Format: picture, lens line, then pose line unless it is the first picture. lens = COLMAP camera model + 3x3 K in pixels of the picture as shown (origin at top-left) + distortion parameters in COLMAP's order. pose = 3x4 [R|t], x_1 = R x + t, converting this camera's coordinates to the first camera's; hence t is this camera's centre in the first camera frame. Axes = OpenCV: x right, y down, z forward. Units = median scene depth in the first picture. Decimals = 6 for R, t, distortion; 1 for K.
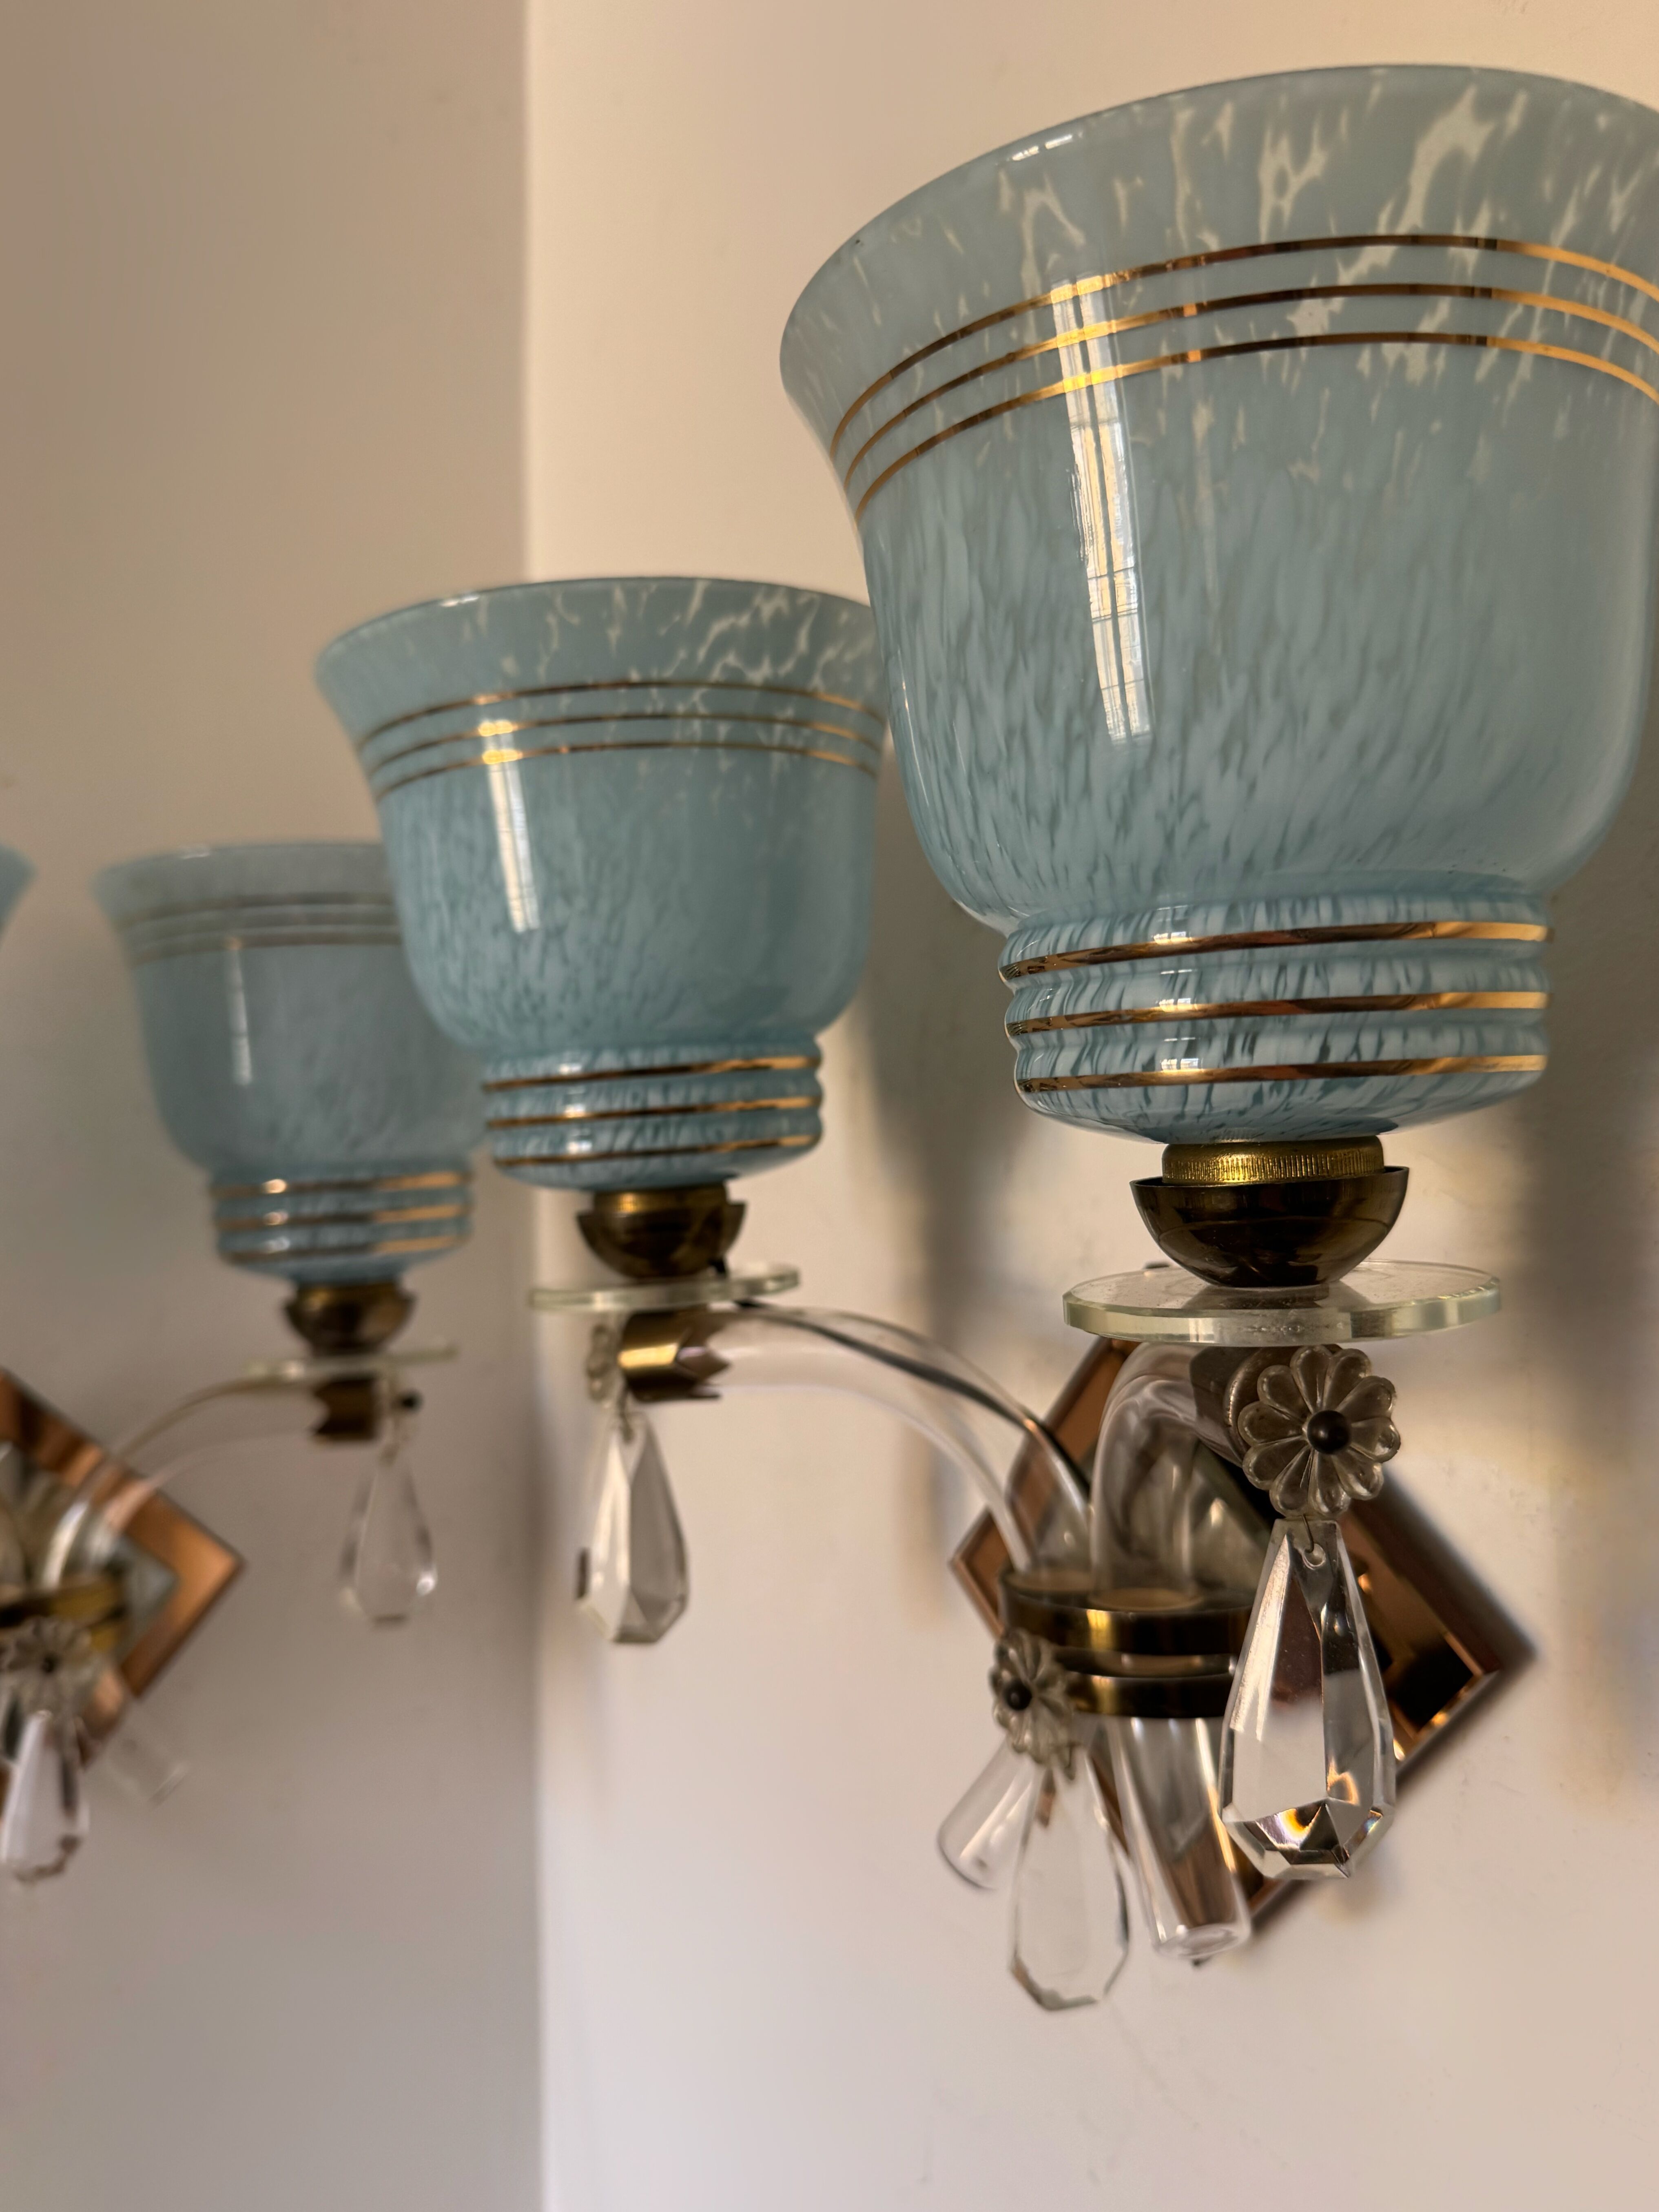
lens RADIAL K [[1705.7, 0, 829.5], [0, 1705.7, 1106.0], [0, 0, 1]] dist [0.091648, -0.238926]
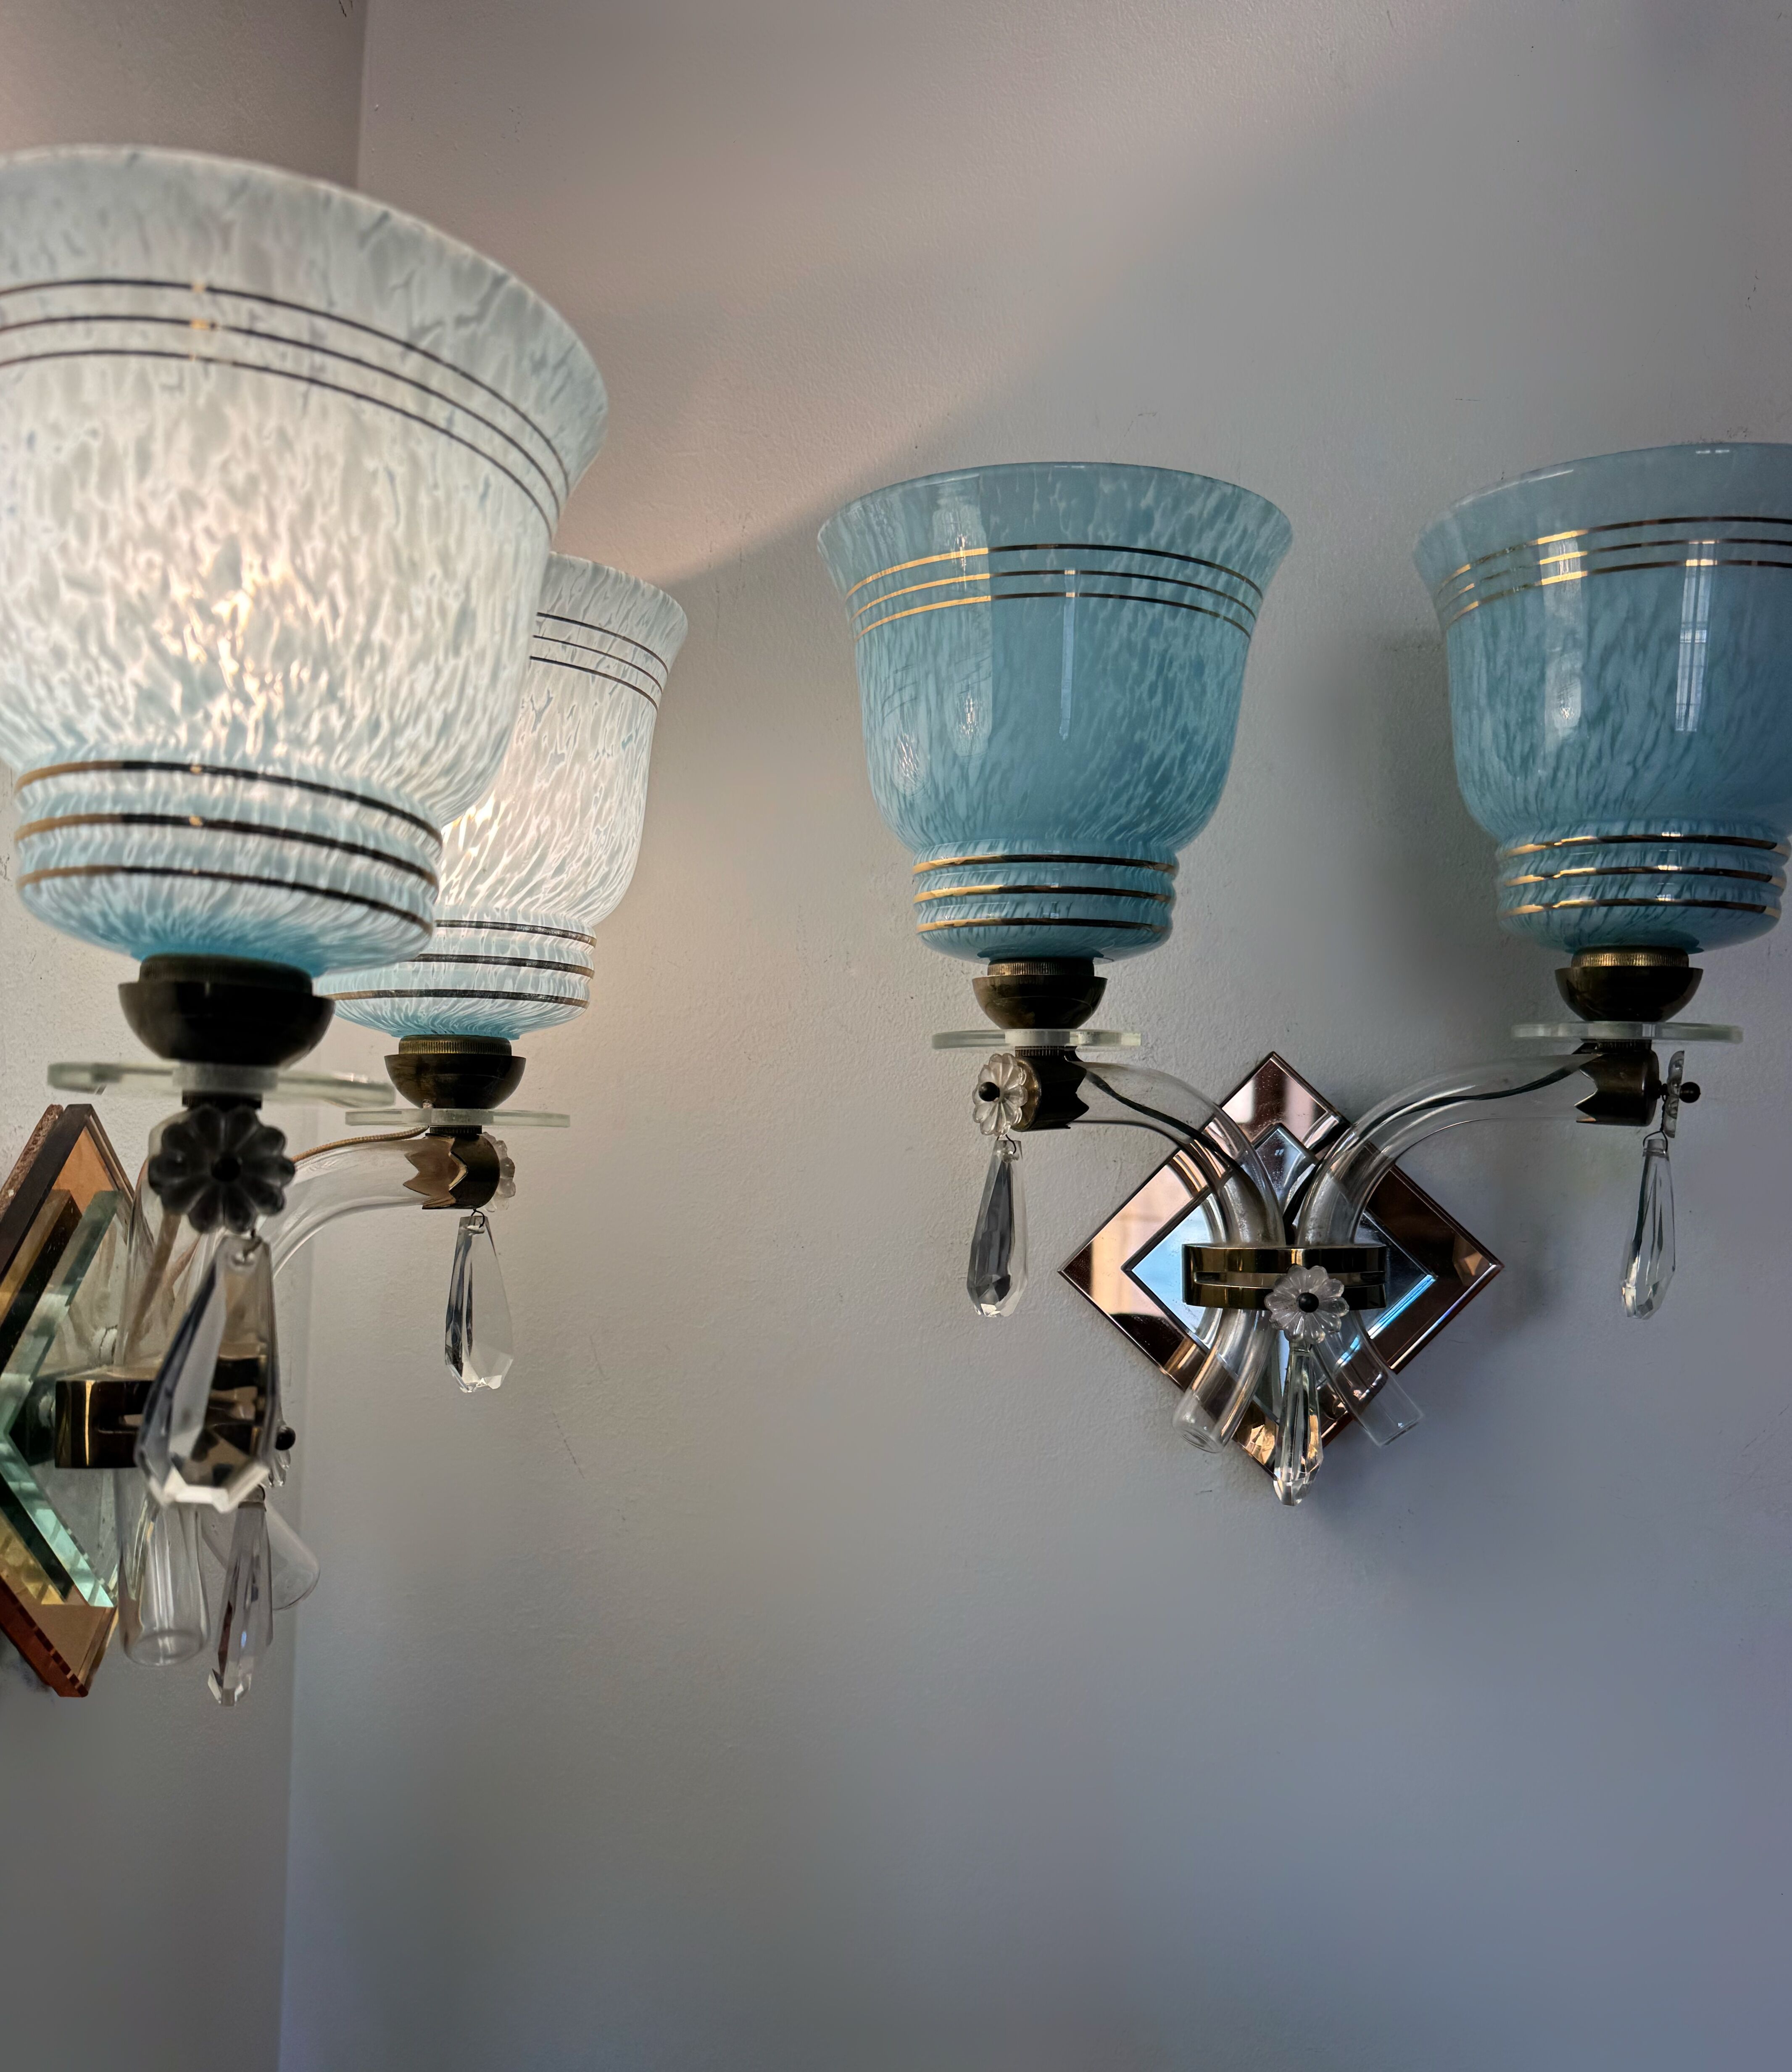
lens RADIAL K [[1725.6, 0, 884.7], [0, 1725.6, 1209.1], [0, 0, 1]] dist [0.089629, -0.160507]
pose [[0.619880, 0.030160, 0.784117, -1.574169], [-0.068603, 0.997518, 0.015866, 0.291722], [-0.781692, -0.063628, 0.620410, 0.367368]]
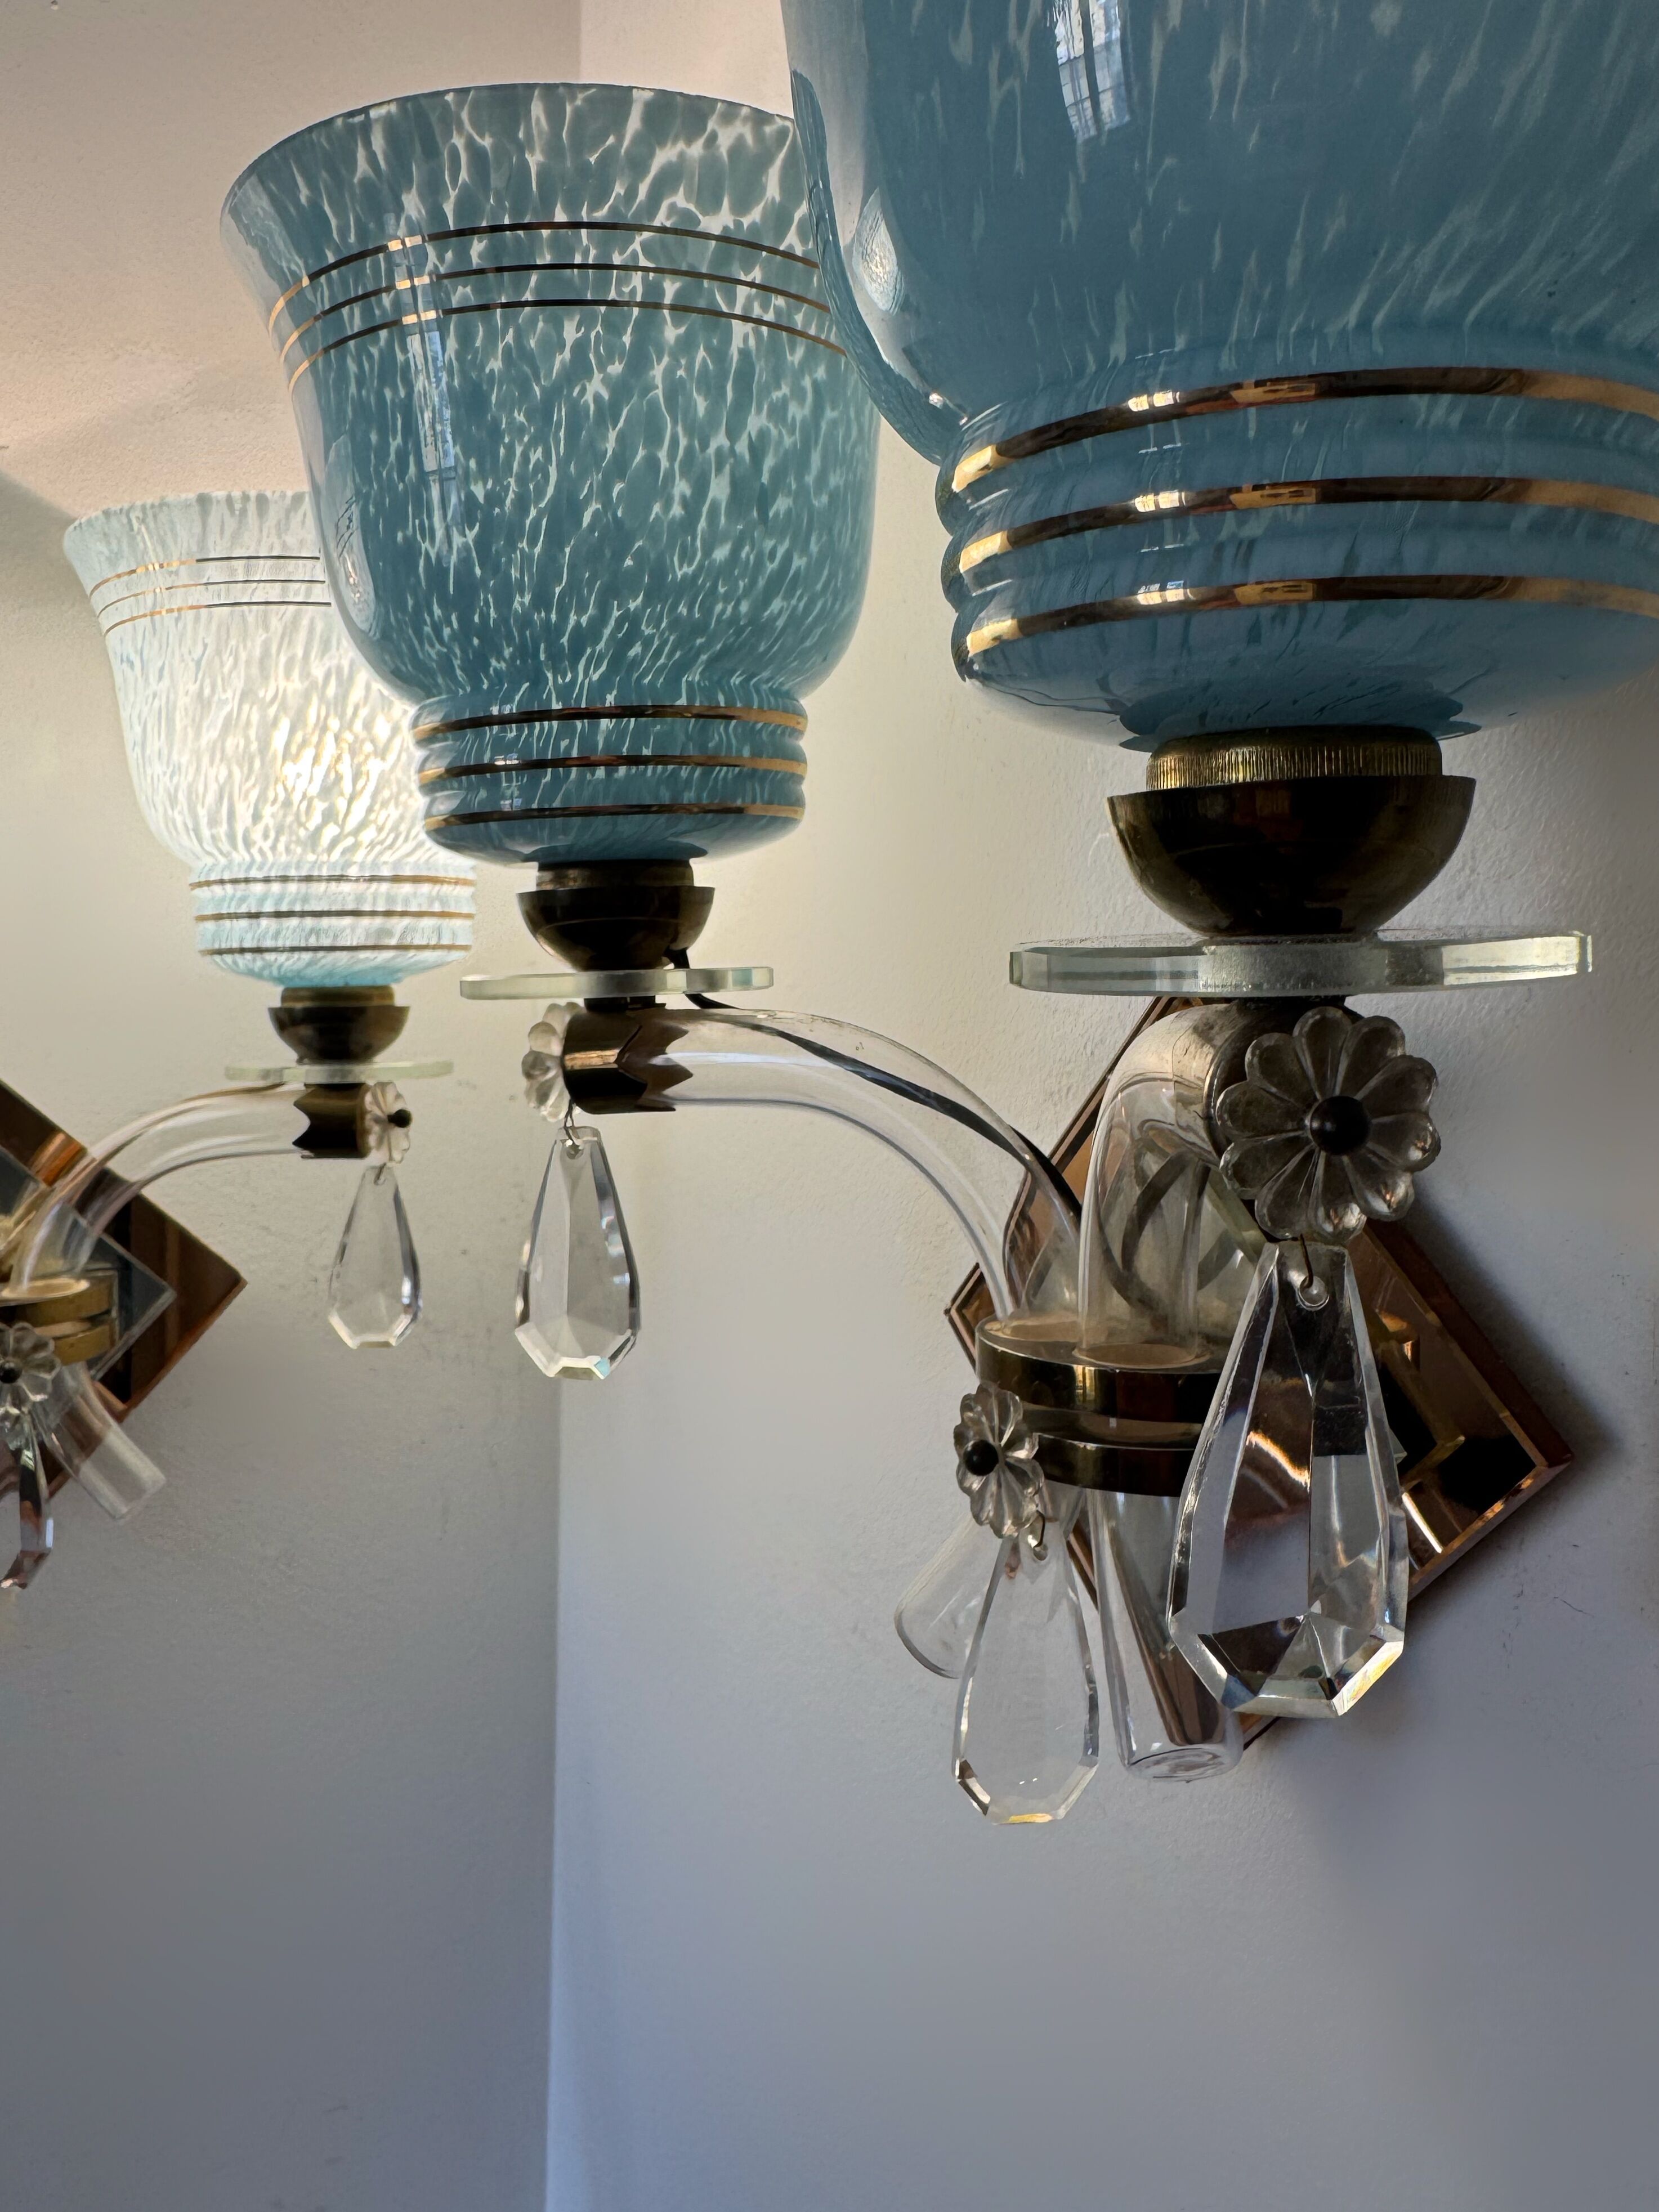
lens RADIAL K [[1615.3, 0, 854.6], [0, 1615.3, 1005.8], [0, 0, 1]] dist [-0.012758, -0.000221]
pose [[0.997183, 0.038056, -0.064641, 0.103276], [-0.034045, 0.997491, 0.062064, 0.083896], [0.066841, -0.059689, 0.995977, 0.248452]]
